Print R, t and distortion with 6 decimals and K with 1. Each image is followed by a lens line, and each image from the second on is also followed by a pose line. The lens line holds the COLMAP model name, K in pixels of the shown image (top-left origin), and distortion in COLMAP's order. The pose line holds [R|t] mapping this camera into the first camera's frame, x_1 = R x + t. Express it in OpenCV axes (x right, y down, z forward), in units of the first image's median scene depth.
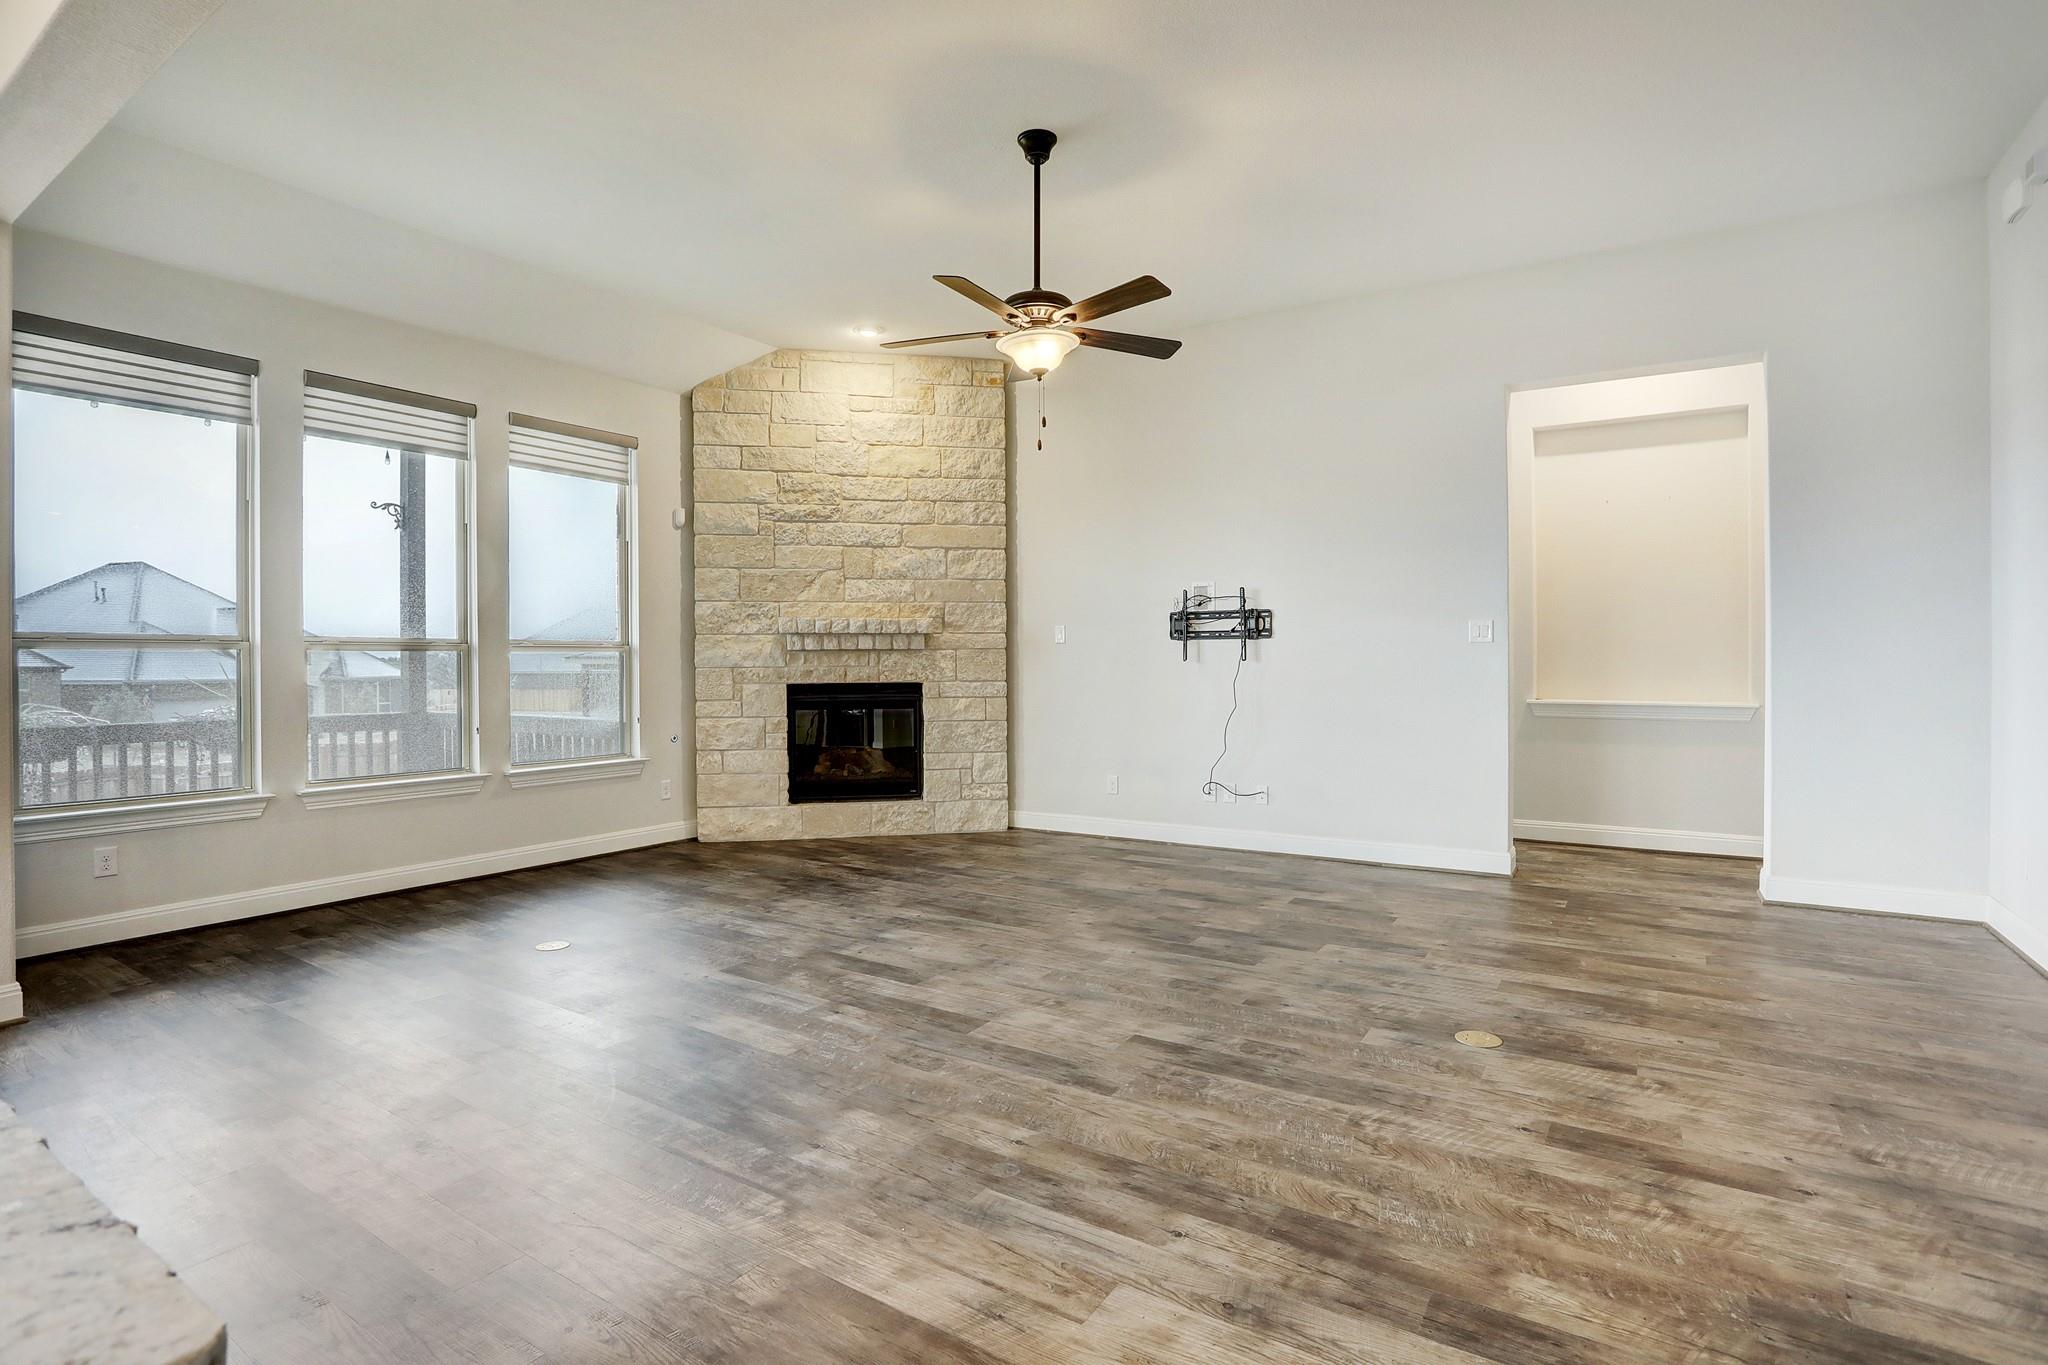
lens RADIAL K [[999.8, 0, 1016.4], [0, 999.8, 661.3], [0, 0, 1]] dist [-0.070219, 0.030098]
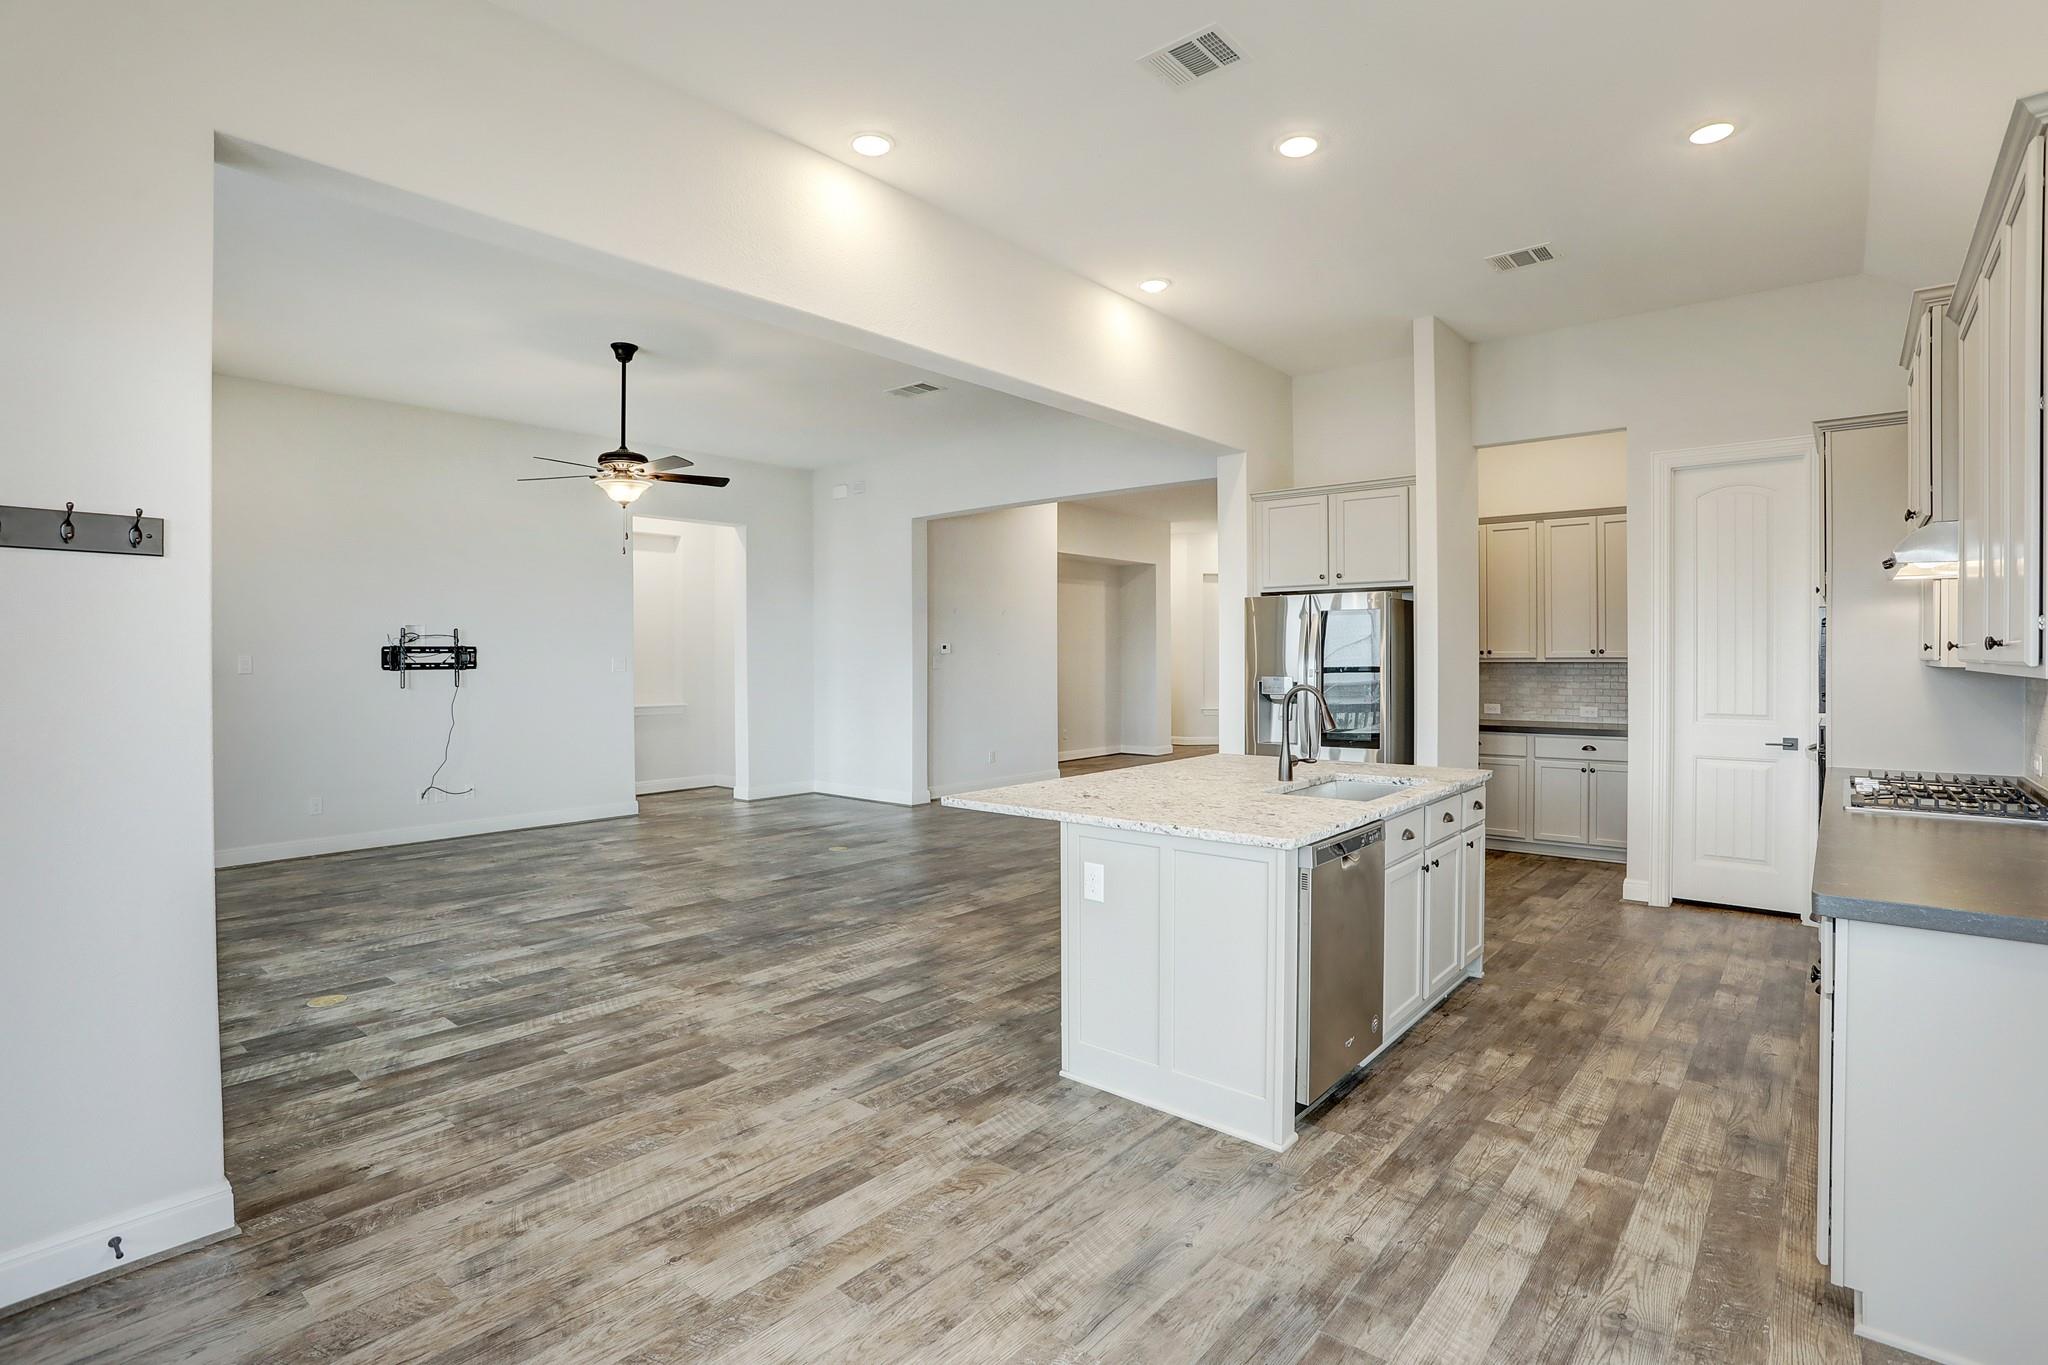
lens RADIAL K [[1009.2, 0, 1032.8], [0, 1009.2, 659.7], [0, 0, 1]] dist [-0.107500, 0.066196]
pose [[0.091207, 0.001459, 0.995831, -0.882157], [0.007258, 0.999971, -0.002130, -0.025393], [-0.995805, 0.007422, 0.091194, 0.144949]]
